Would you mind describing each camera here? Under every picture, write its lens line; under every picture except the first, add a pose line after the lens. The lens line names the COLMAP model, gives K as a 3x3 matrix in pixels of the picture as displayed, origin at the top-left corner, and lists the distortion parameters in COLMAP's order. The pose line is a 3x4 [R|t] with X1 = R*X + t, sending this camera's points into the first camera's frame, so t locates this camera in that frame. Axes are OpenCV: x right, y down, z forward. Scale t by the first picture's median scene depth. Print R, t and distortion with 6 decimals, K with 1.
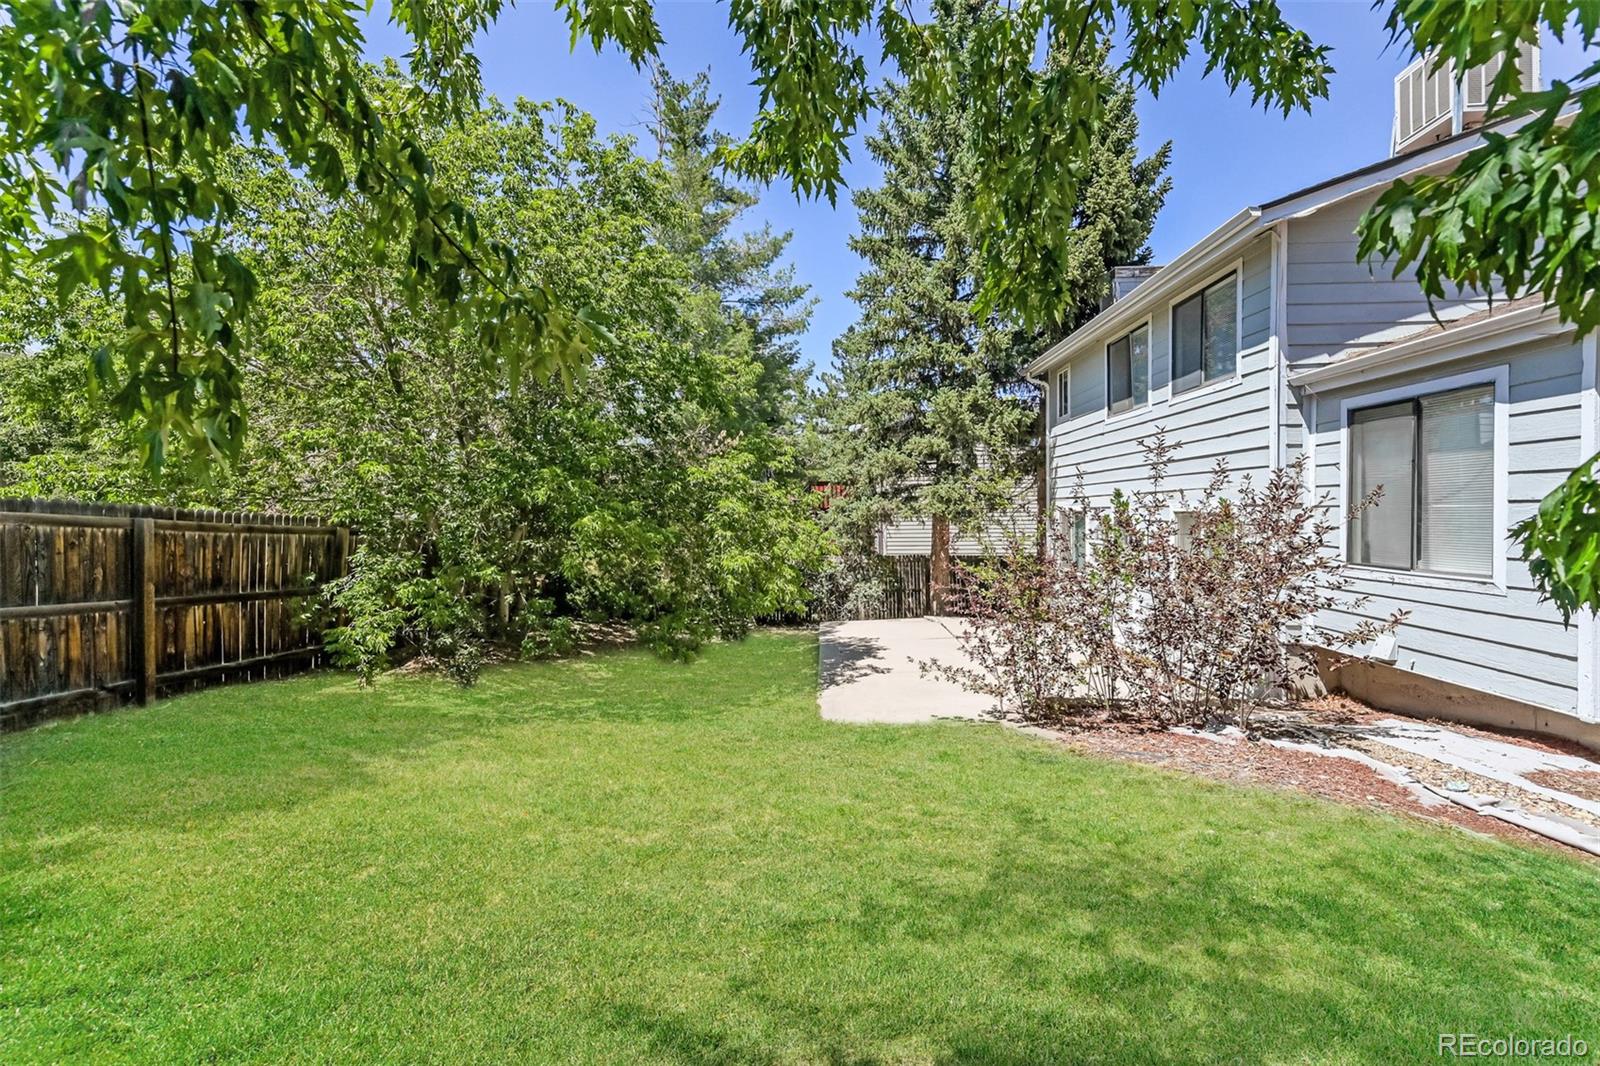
lens RADIAL K [[711.4, 0, 803.2], [0, 711.4, 521.2], [0, 0, 1]] dist [-0.000540, 0.000144]
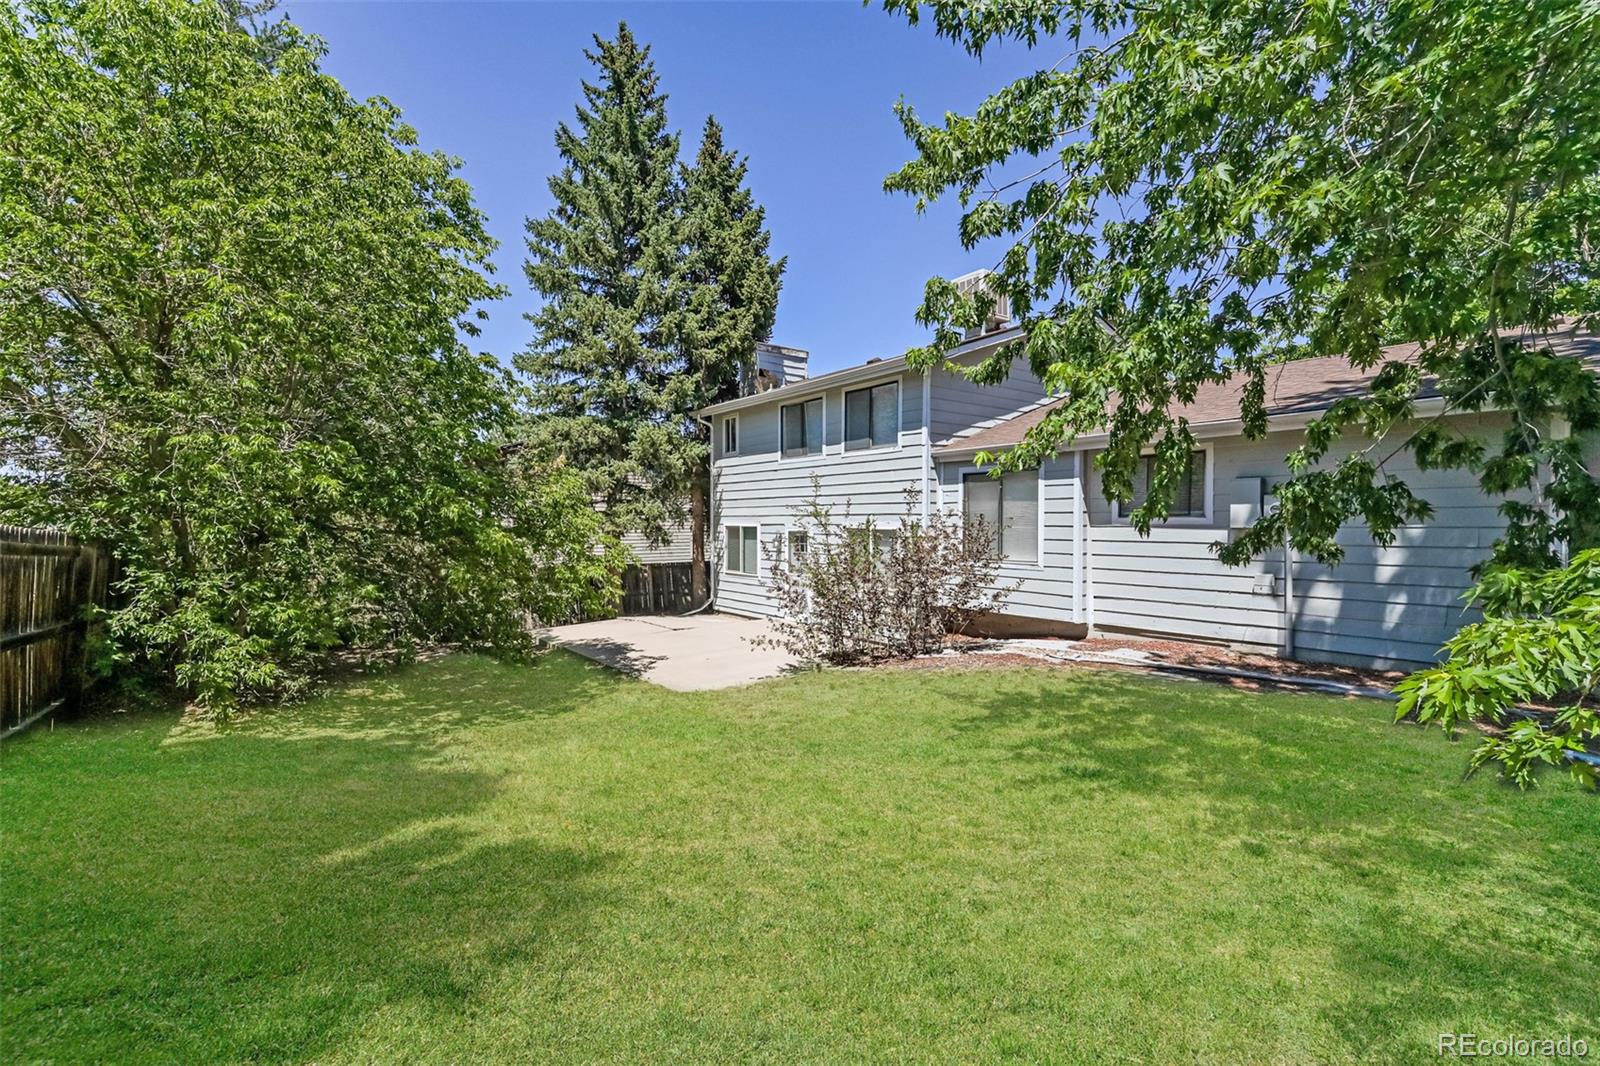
lens RADIAL K [[687.7, 0, 807.4], [0, 687.7, 528.1], [0, 0, 1]] dist [0.000756, 0.000024]
pose [[0.786803, 0.011866, 0.617090, -0.536263], [-0.006022, 0.999915, -0.011550, 0.004222], [-0.617175, 0.005372, 0.786808, -0.115504]]
